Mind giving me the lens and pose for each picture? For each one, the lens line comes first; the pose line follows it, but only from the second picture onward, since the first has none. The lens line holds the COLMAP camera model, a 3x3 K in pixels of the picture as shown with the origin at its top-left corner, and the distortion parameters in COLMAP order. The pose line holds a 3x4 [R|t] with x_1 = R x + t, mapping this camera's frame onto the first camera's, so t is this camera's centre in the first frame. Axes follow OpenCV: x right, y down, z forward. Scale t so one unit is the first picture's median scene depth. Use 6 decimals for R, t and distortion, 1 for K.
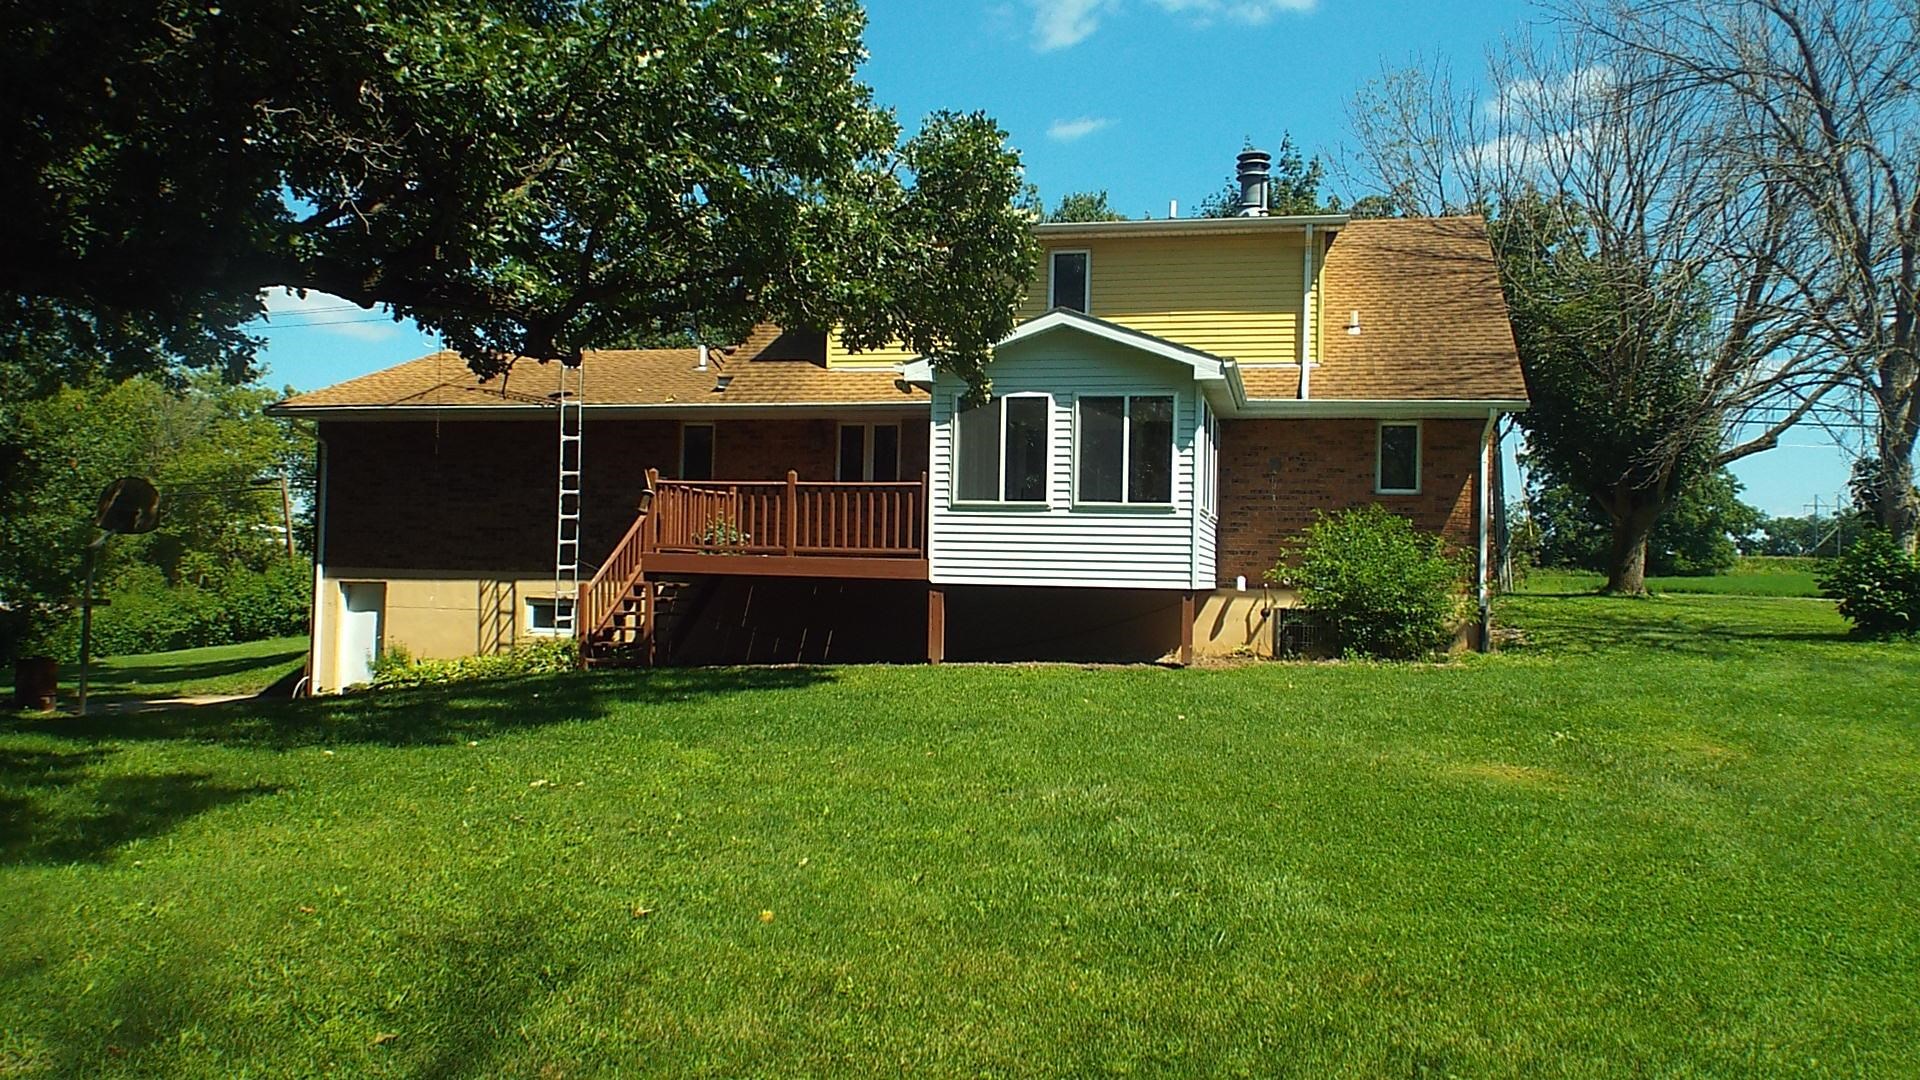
lens RADIAL K [[1464.1, 0, 960.0], [0, 1464.1, 540.0], [0, 0, 1]] dist [0.015272, -0.045112]
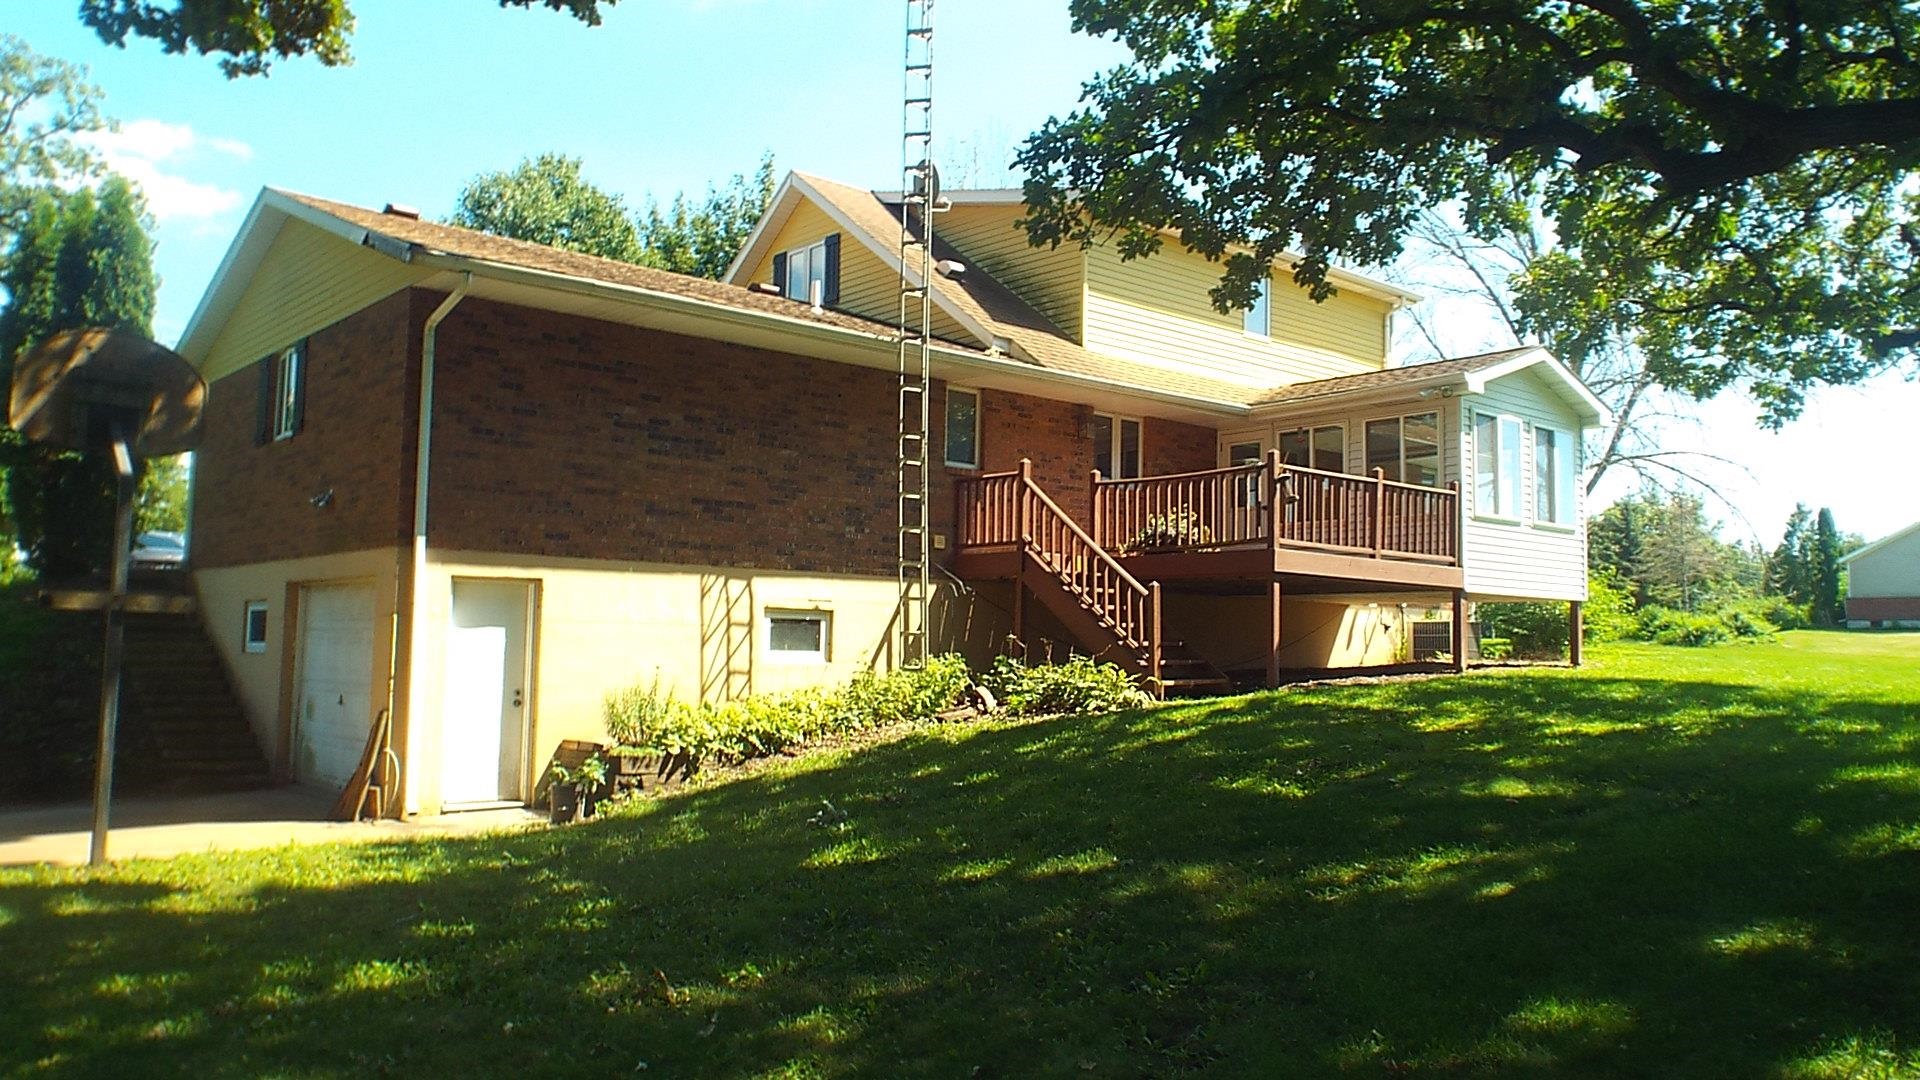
lens RADIAL K [[1464.1, 0, 960.0], [0, 1464.1, 540.0], [0, 0, 1]] dist [0.015272, -0.045112]
pose [[0.586085, 0.052553, 0.808544, -0.792526], [-0.032760, 0.998615, -0.041161, 0.035260], [-0.809587, -0.002364, 0.586995, 0.526884]]
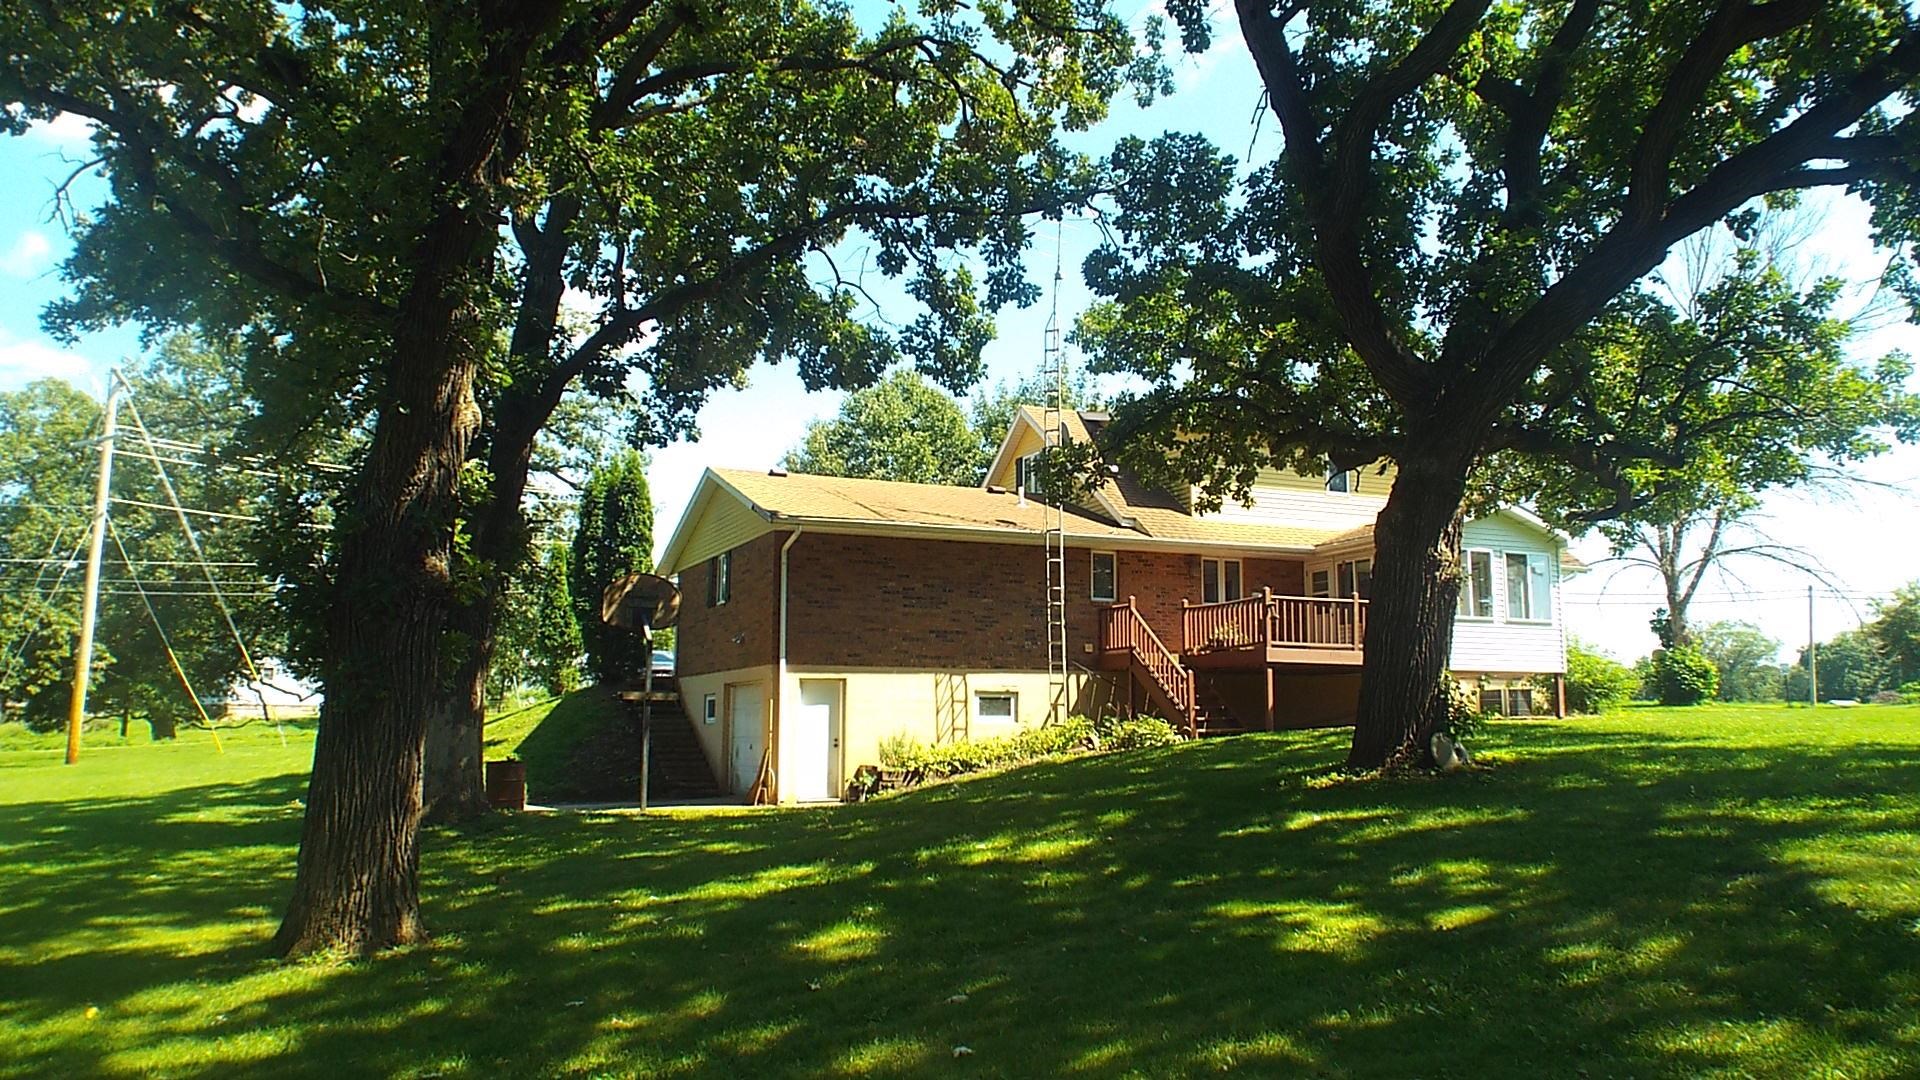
lens RADIAL K [[1464.1, 0, 960.0], [0, 1464.1, 540.0], [0, 0, 1]] dist [0.015272, -0.045112]
pose [[0.796335, 0.059335, 0.601938, -1.021559], [-0.005487, 0.995845, -0.090904, 0.027704], [-0.604831, 0.069087, 0.793352, 0.061795]]
